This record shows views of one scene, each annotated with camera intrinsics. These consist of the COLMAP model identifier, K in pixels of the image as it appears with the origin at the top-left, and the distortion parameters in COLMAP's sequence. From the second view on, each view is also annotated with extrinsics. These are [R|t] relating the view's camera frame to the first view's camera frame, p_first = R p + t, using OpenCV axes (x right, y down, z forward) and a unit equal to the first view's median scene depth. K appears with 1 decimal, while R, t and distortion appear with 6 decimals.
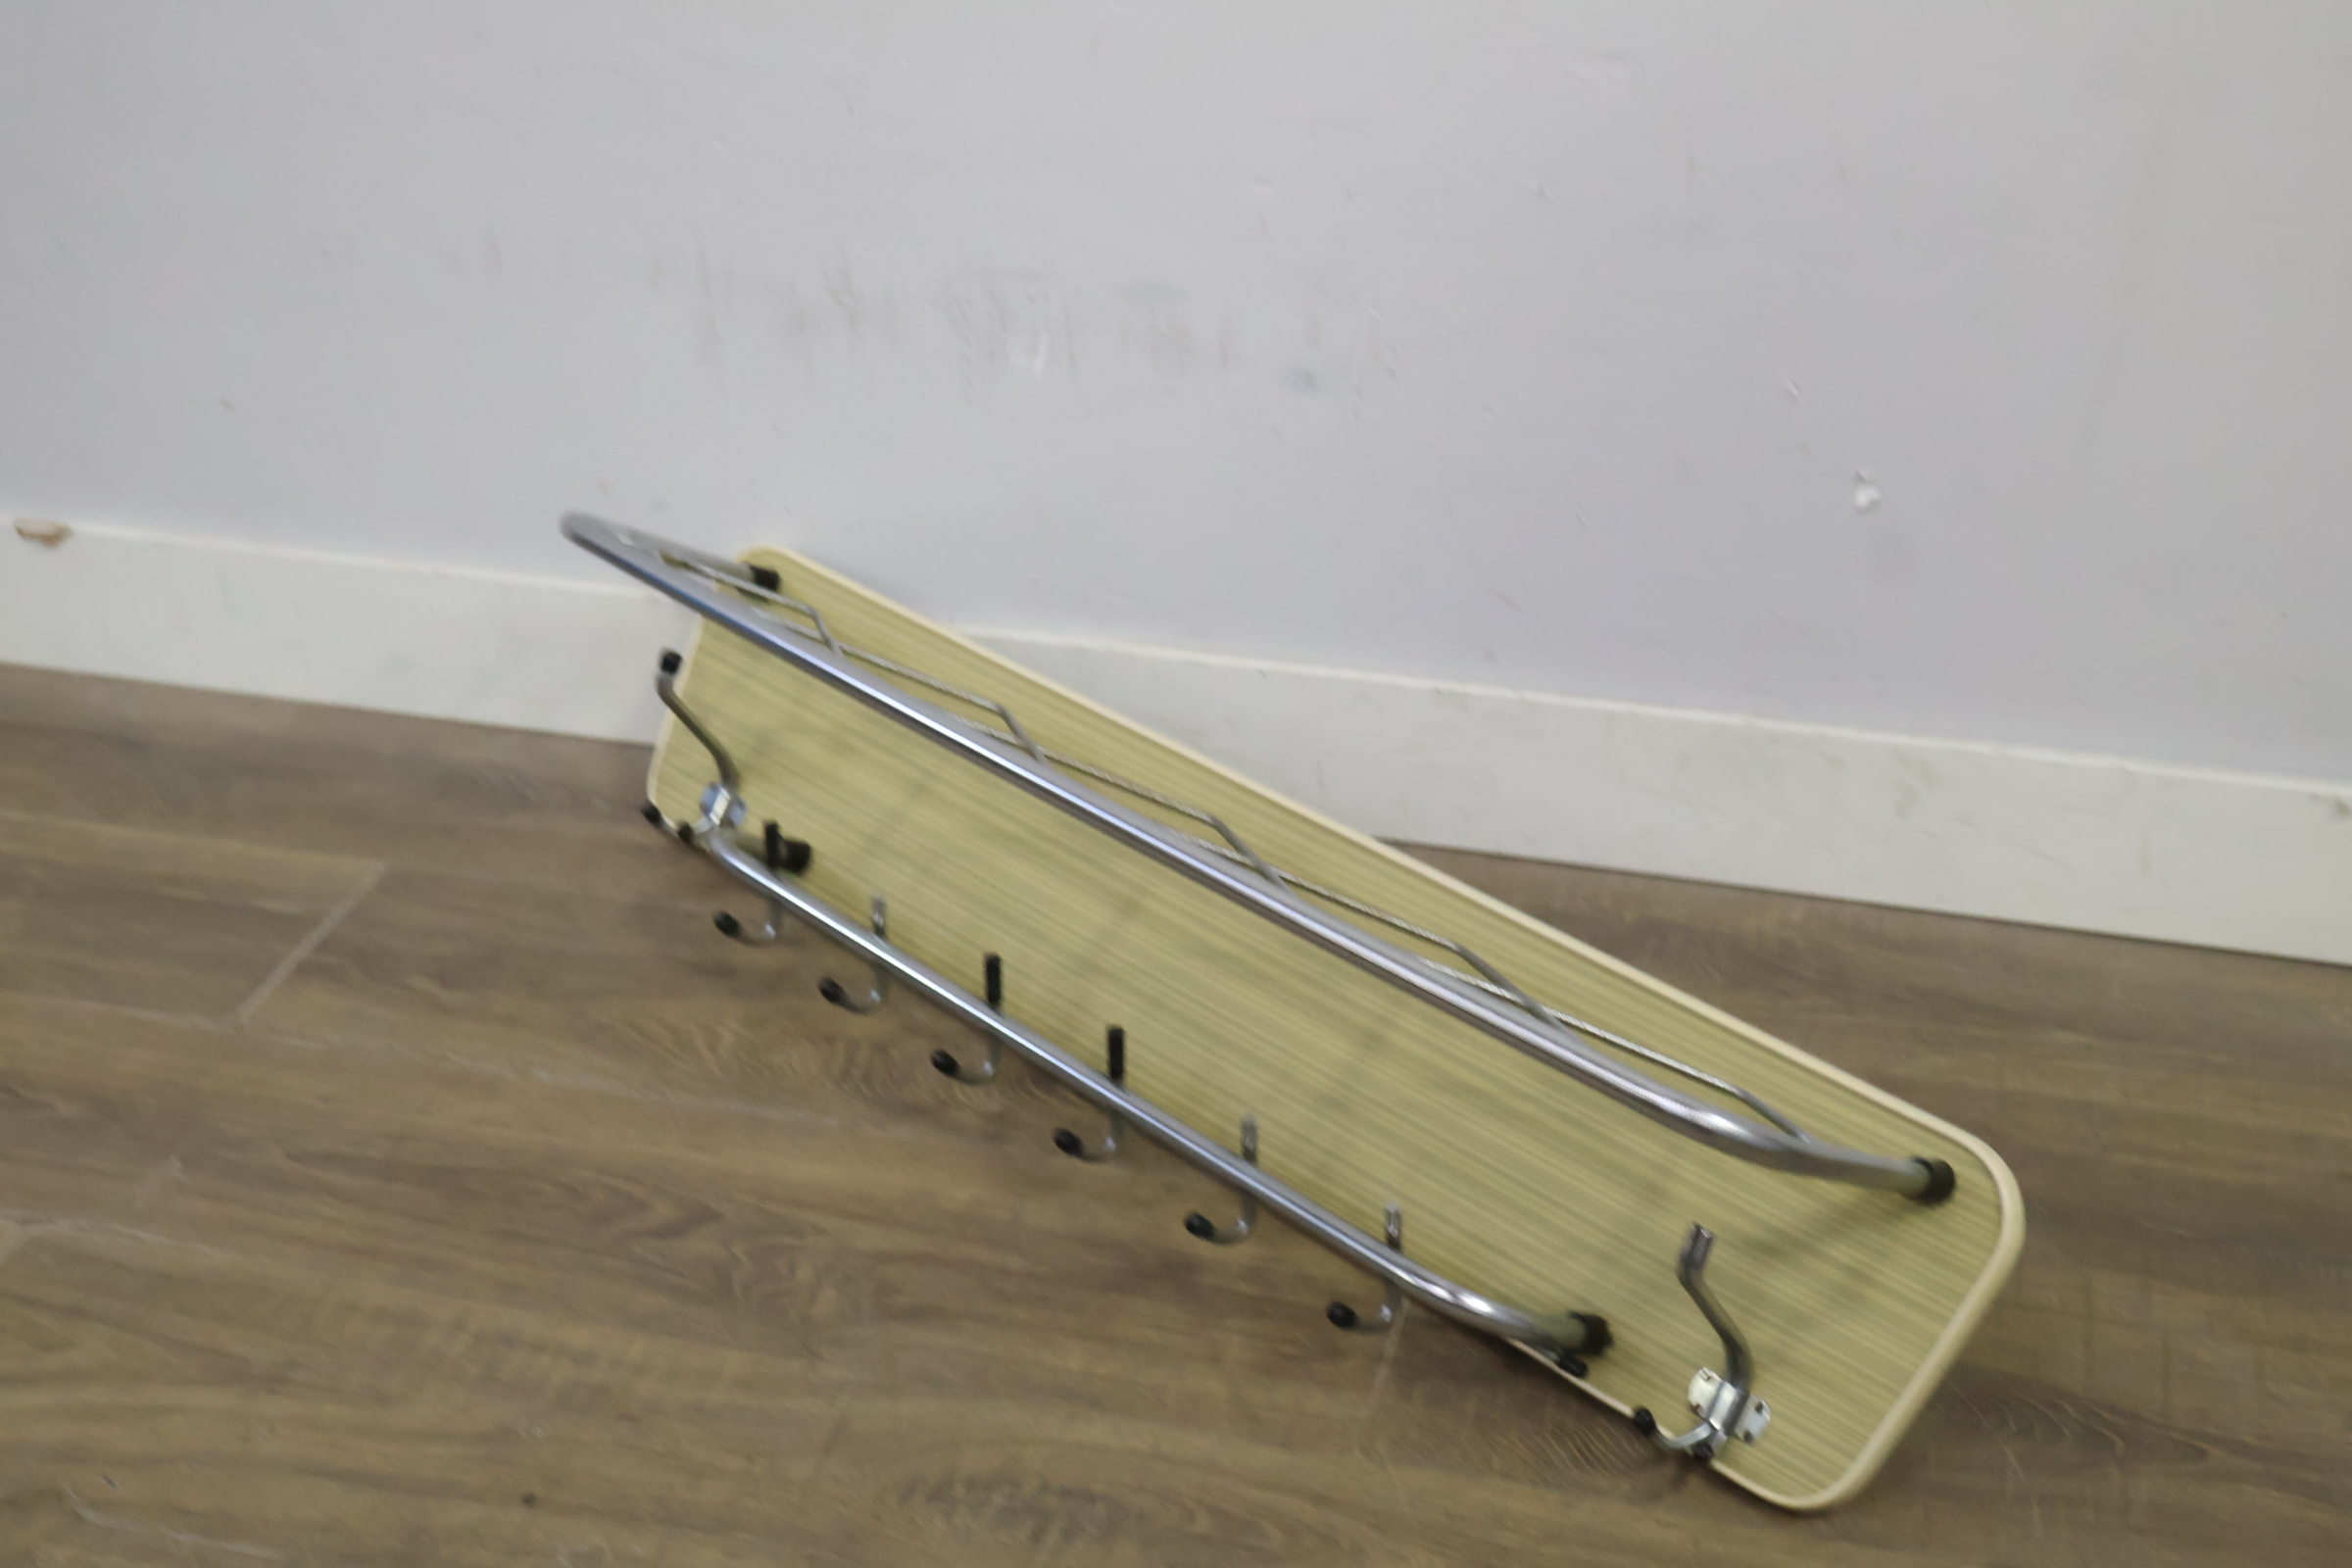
lens RADIAL K [[3139.8, 0, 1171.4], [0, 3139.8, 781.9], [0, 0, 1]] dist [0.000902, 0.000000]
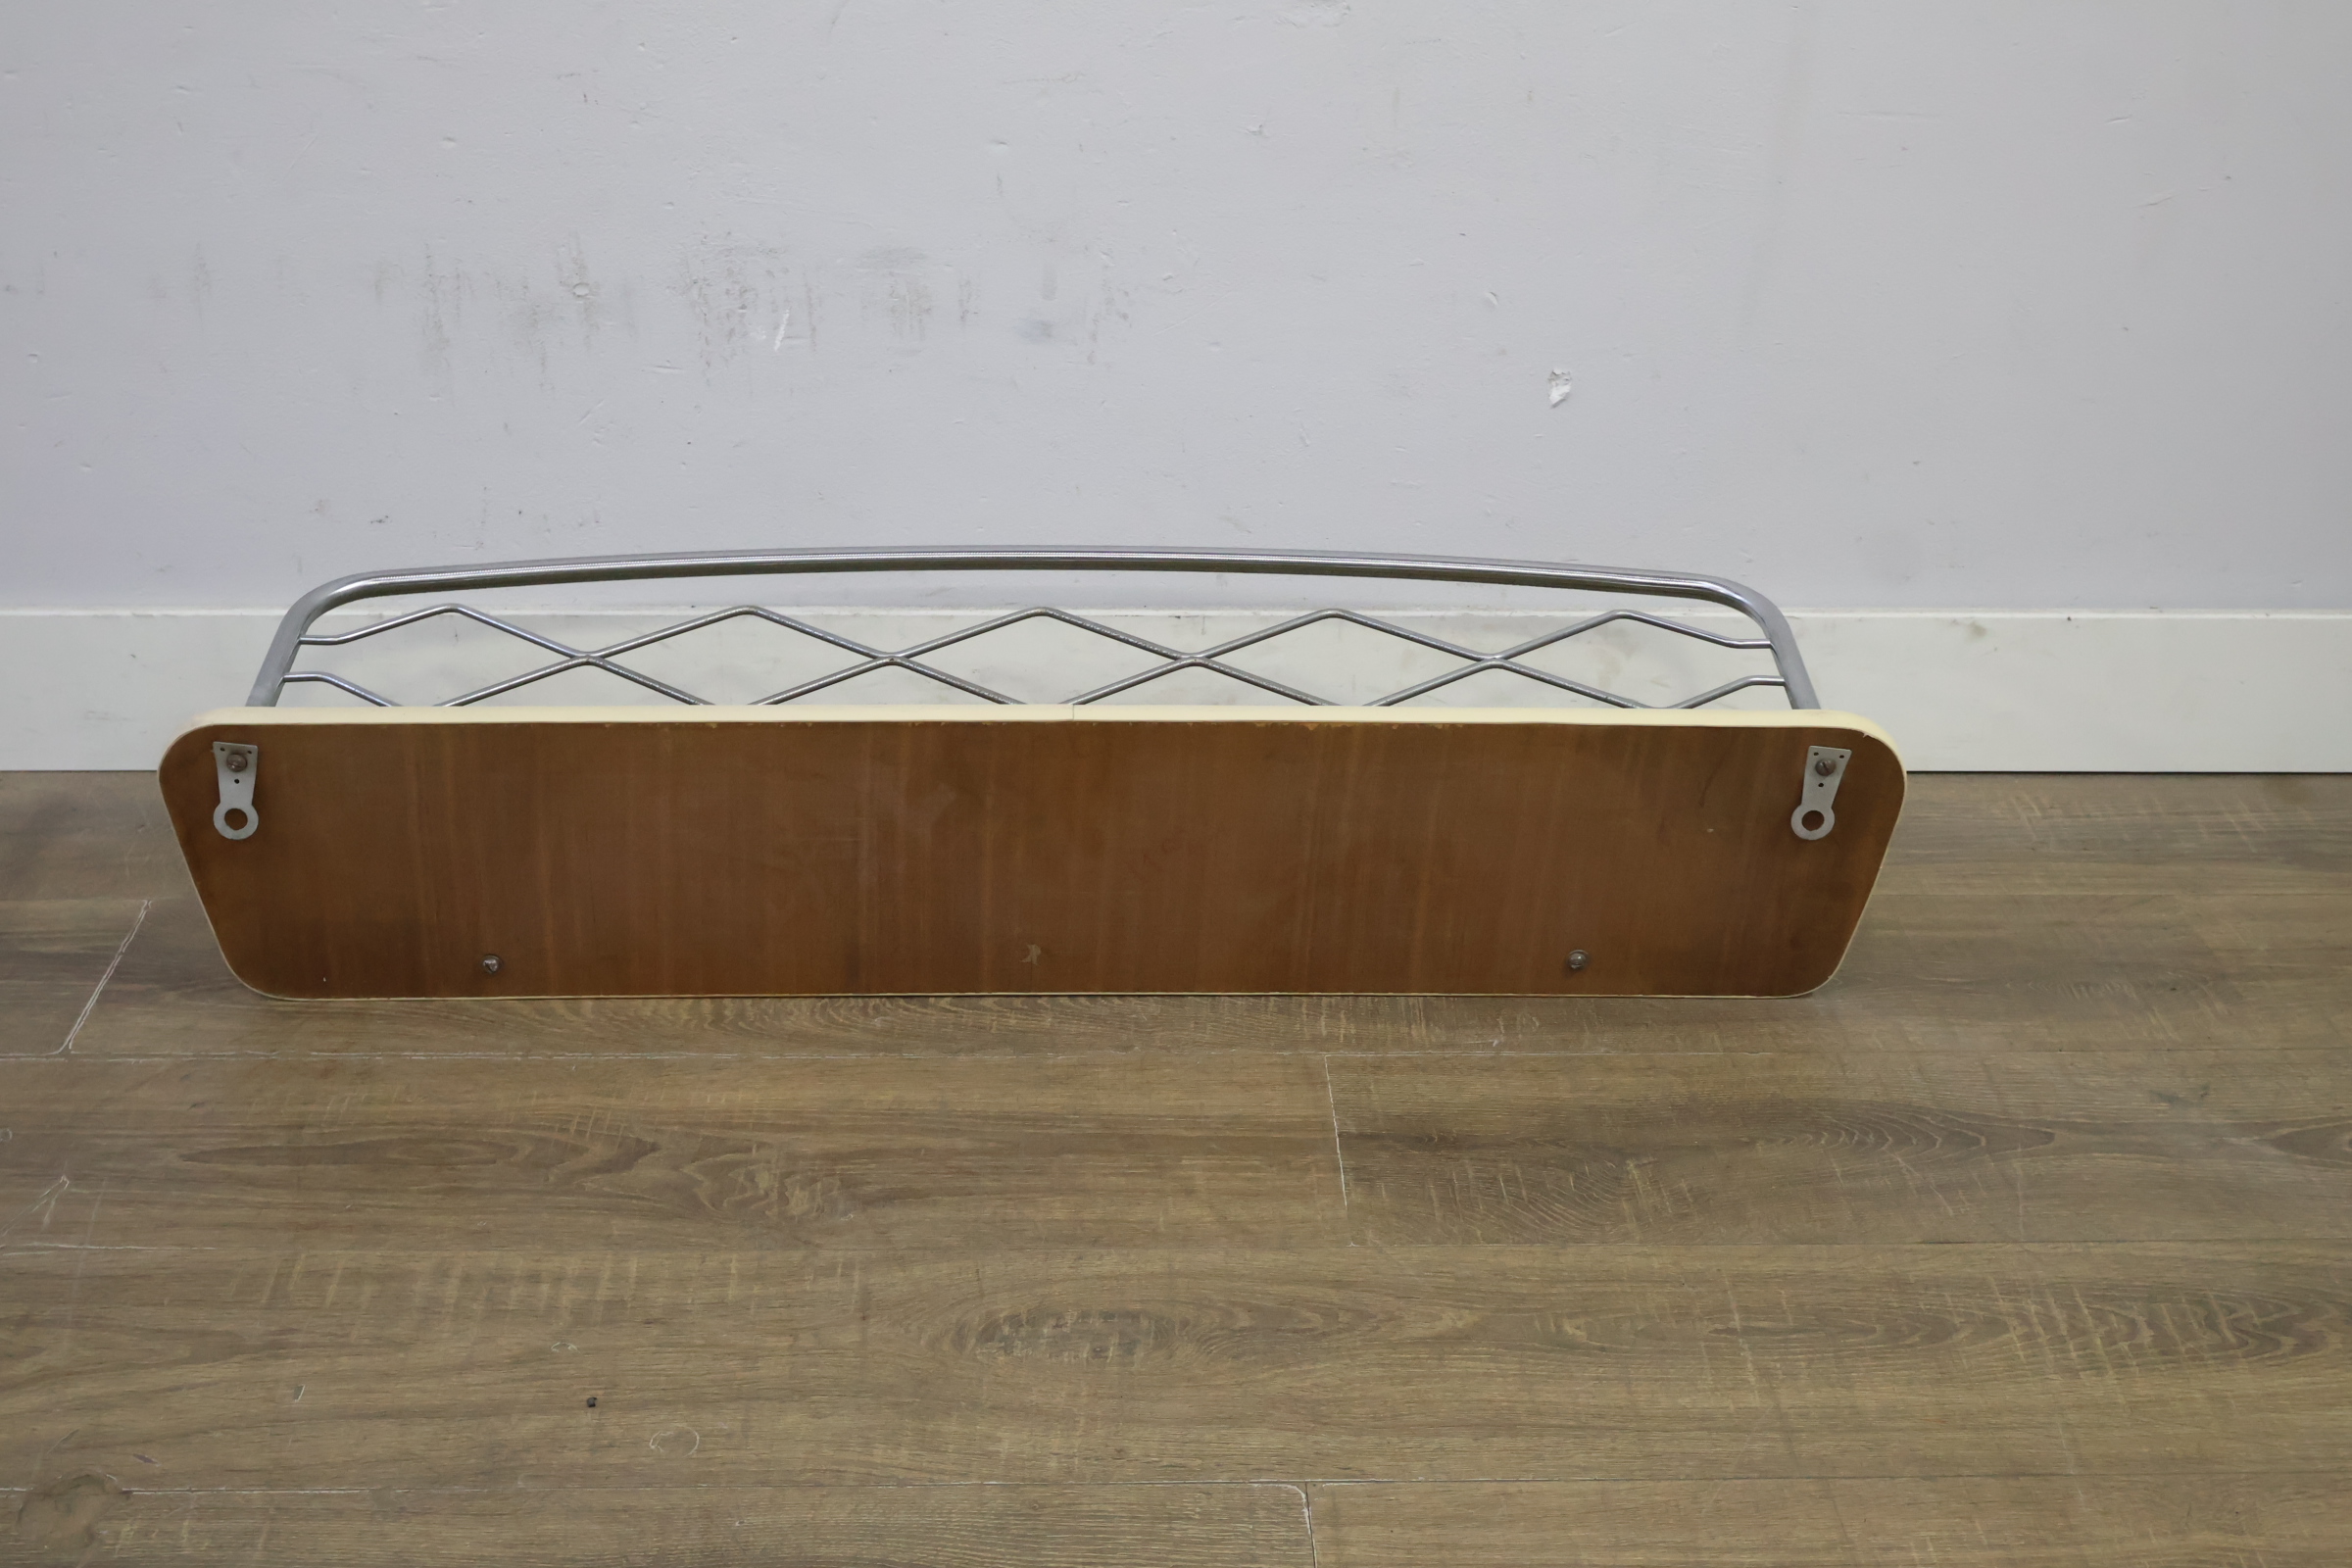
lens RADIAL K [[3139.8, 0, 1171.2], [0, 3139.8, 787.6], [0, 0, 1]] dist [0.000902, 0.000000]
pose [[0.956428, -0.105388, 0.272285, -0.248651], [0.123897, 0.990950, -0.051652, 0.096480], [-0.264377, 0.083137, 0.960829, -0.024392]]
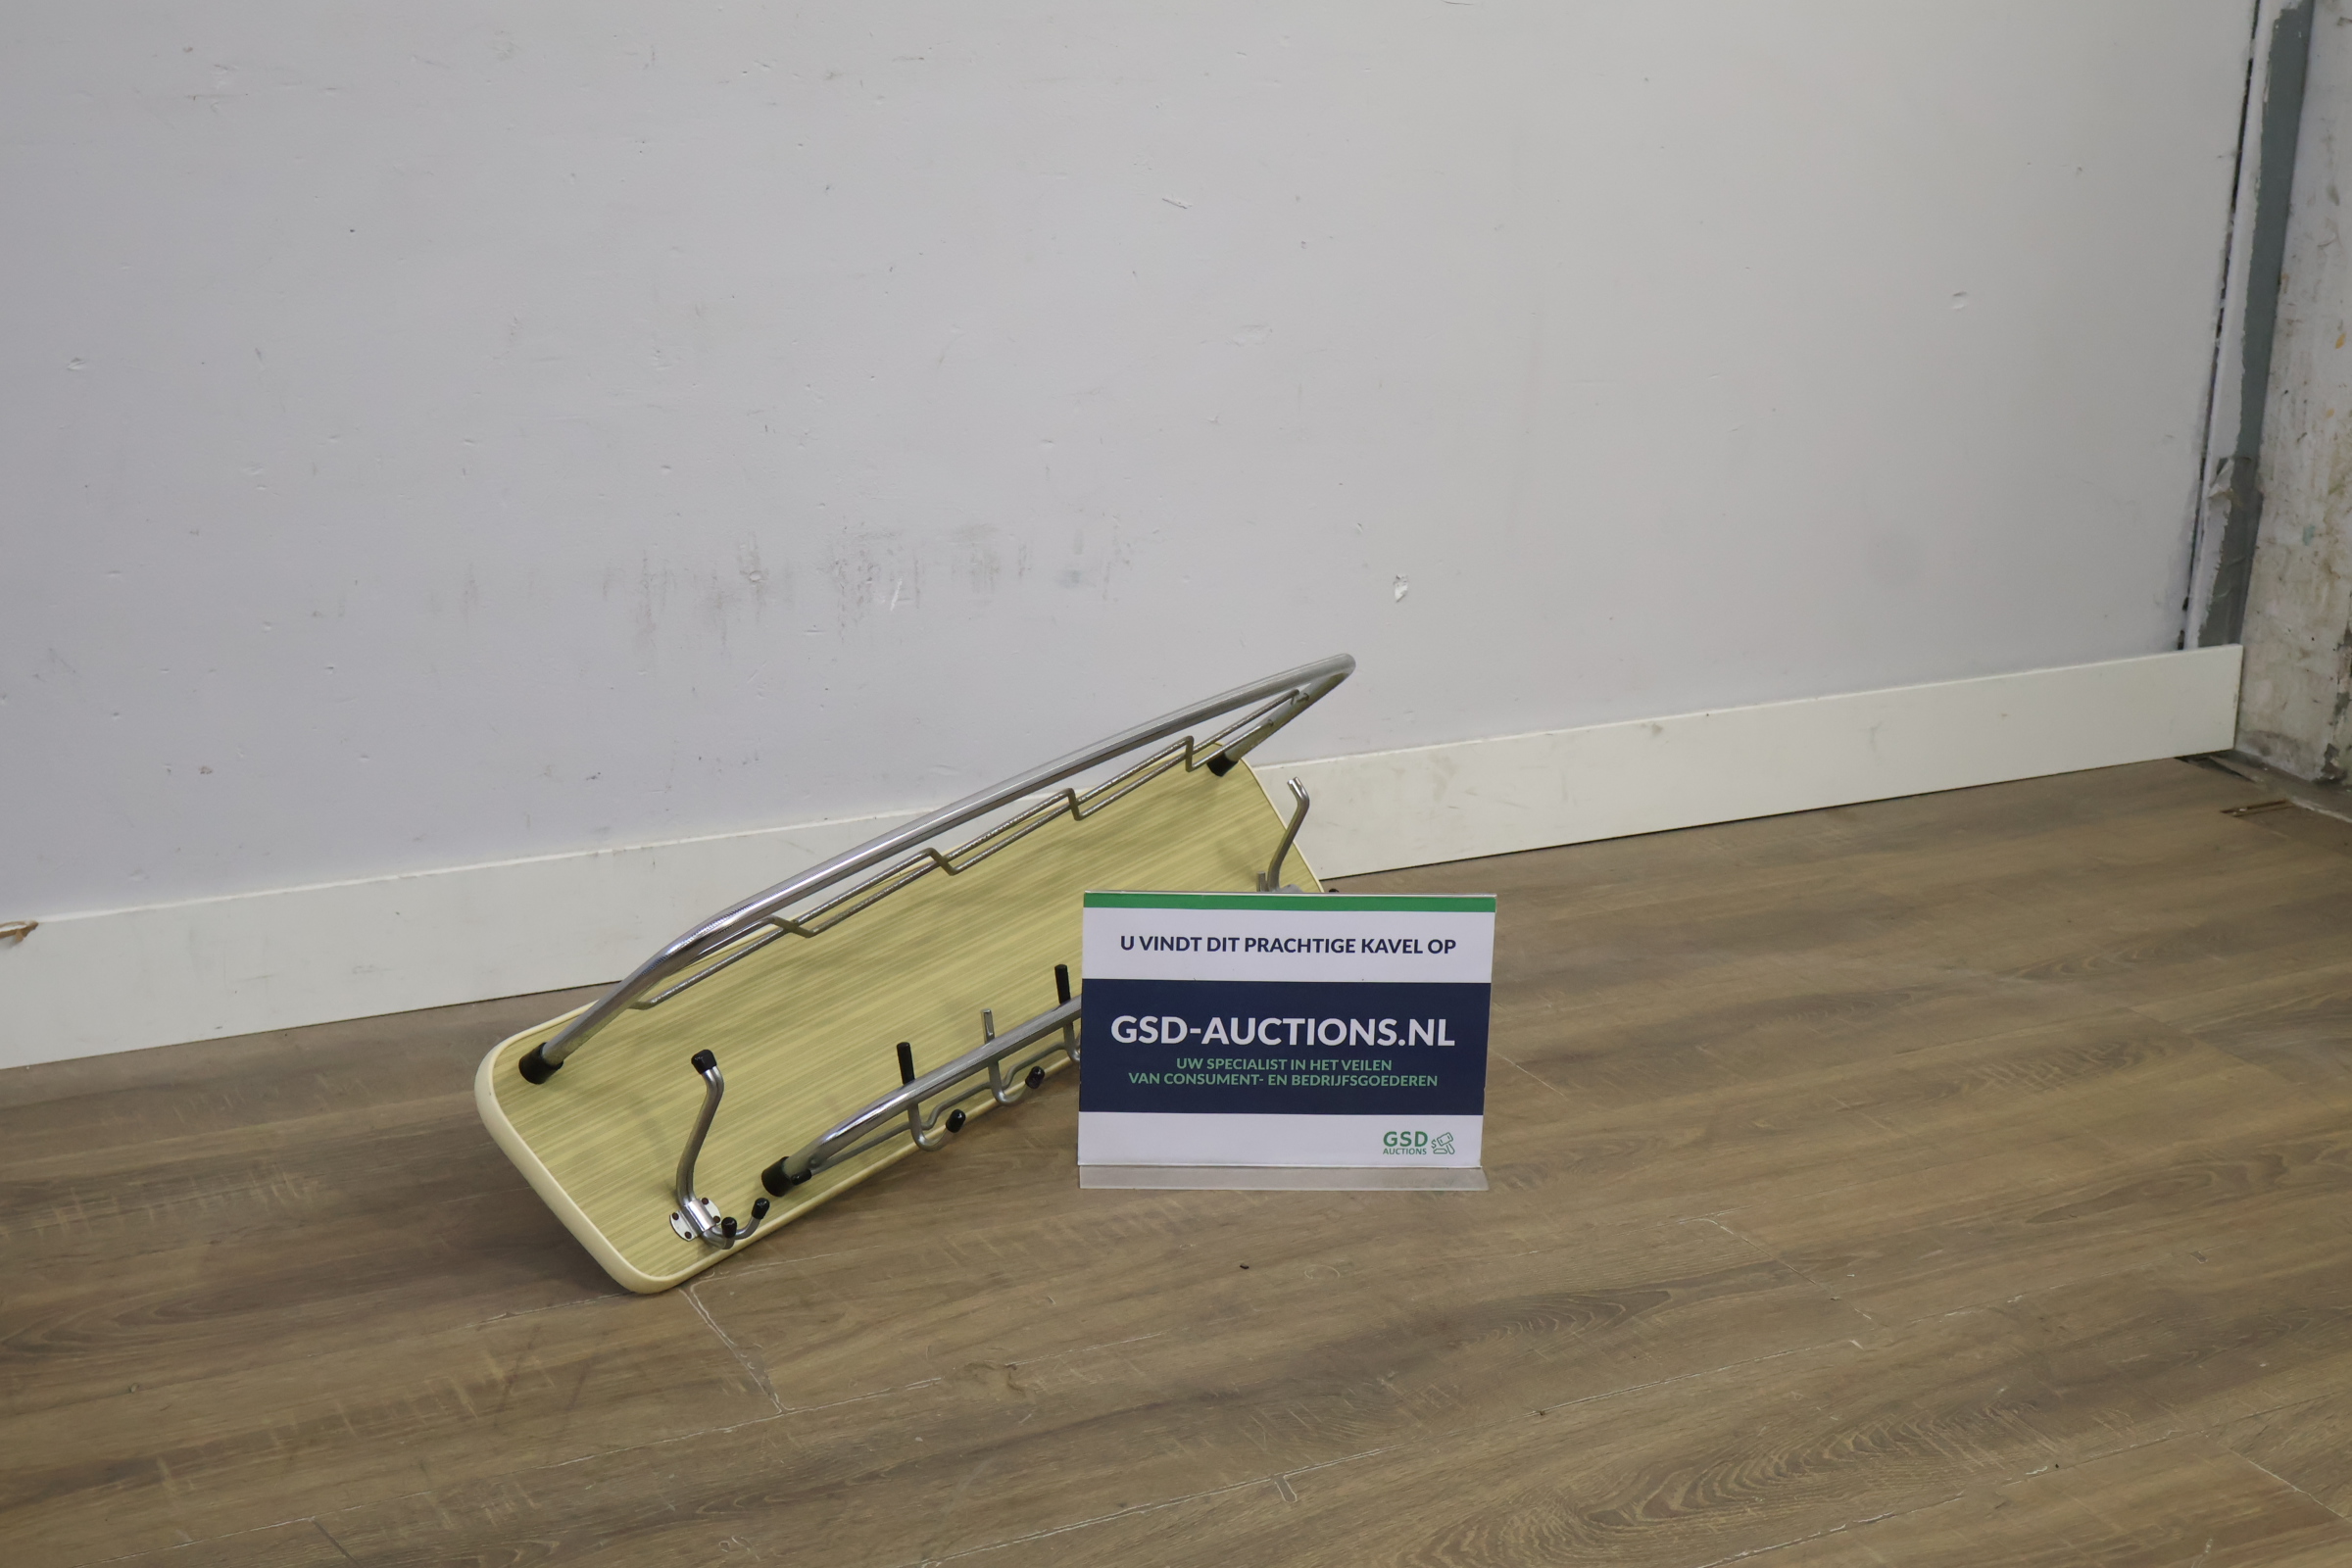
lens RADIAL K [[3139.8, 0, 1188.0], [0, 3139.8, 770.5], [0, 0, 1]] dist [0.000902, 0.000000]
pose [[0.730097, -0.163111, 0.663591, -1.000334], [0.309992, 0.944481, -0.108907, 0.145177], [-0.608985, 0.285221, 0.740126, -0.085152]]
